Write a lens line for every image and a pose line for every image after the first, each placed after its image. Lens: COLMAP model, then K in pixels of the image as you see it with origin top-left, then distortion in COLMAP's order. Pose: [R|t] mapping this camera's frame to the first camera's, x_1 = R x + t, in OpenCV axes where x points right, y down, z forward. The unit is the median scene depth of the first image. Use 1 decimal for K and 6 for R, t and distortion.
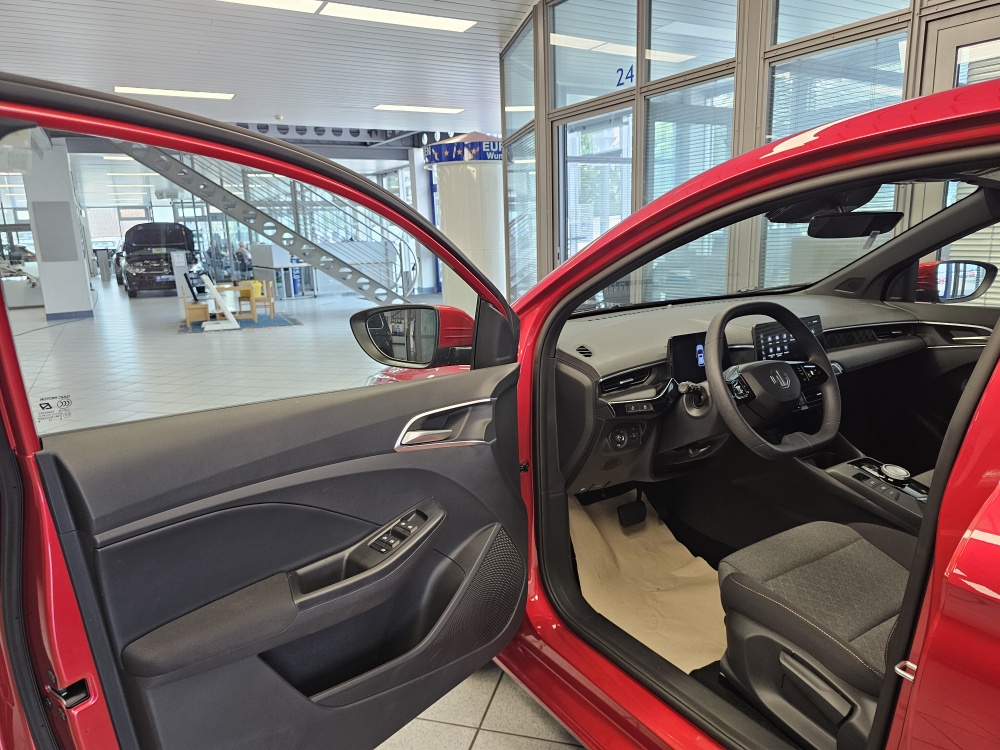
lens RADIAL K [[674.3, 0, 500.0], [0, 674.3, 375.0], [0, 0, 1]] dist [0.070271, -0.084486]
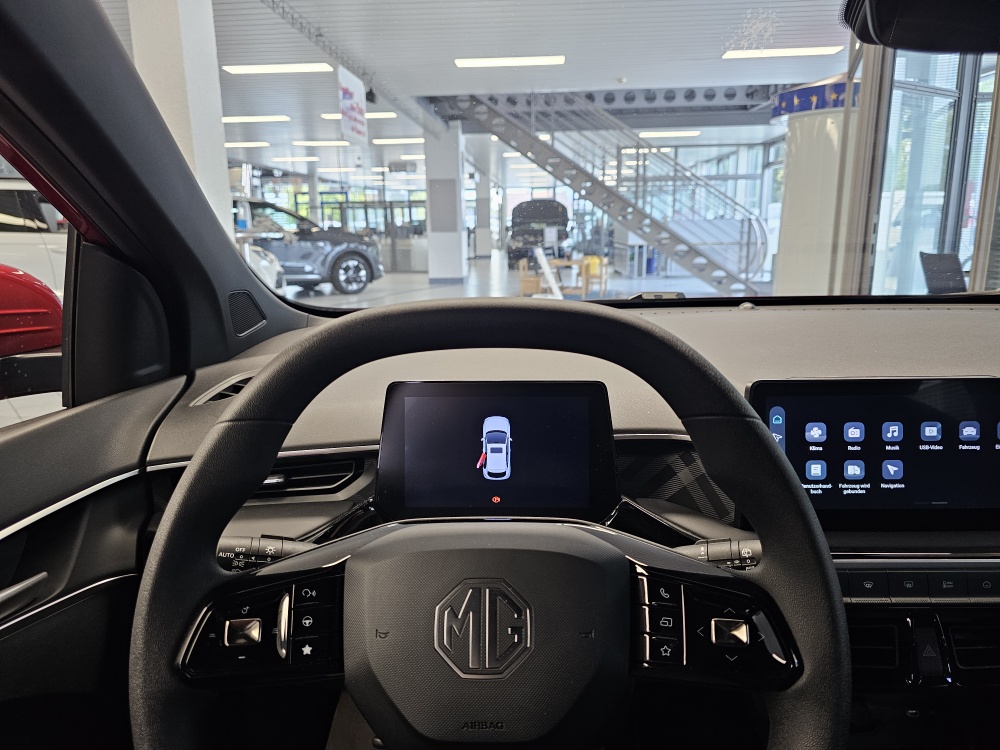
lens RADIAL K [[674.3, 0, 500.0], [0, 674.3, 375.0], [0, 0, 1]] dist [0.070271, -0.084486]
pose [[0.833979, 0.141160, -0.533435, 0.169839], [-0.127928, 0.989848, 0.061932, -0.030803], [0.536761, 0.016591, 0.843571, 0.257922]]
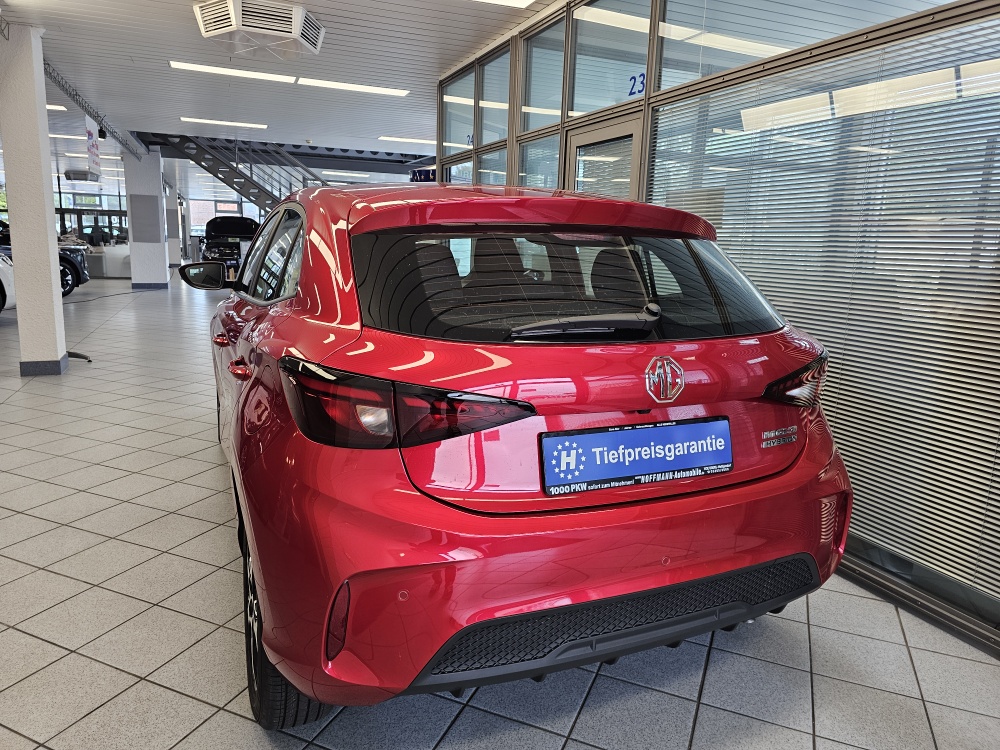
lens RADIAL K [[684.7, 0, 497.6], [0, 684.7, 353.4], [0, 0, 1]] dist [0.047241, -0.001805]
pose [[0.988580, 0.082961, -0.125804, 0.426834], [-0.088711, 0.995221, -0.040802, 0.078721], [0.121818, 0.051496, 0.991216, -0.433028]]
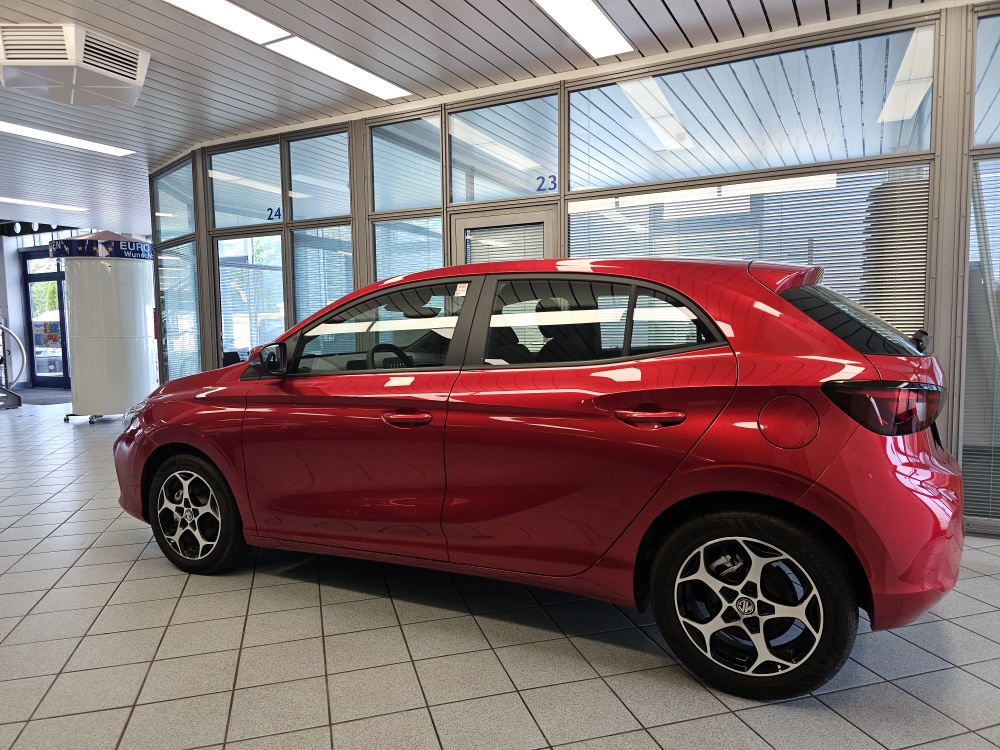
lens RADIAL K [[674.3, 0, 500.0], [0, 674.3, 375.0], [0, 0, 1]] dist [0.070271, -0.084486]
pose [[0.846083, -0.020823, 0.532645, -0.170711], [0.098221, 0.988217, -0.117386, 0.102284], [-0.523924, 0.151635, 0.838159, -0.367113]]
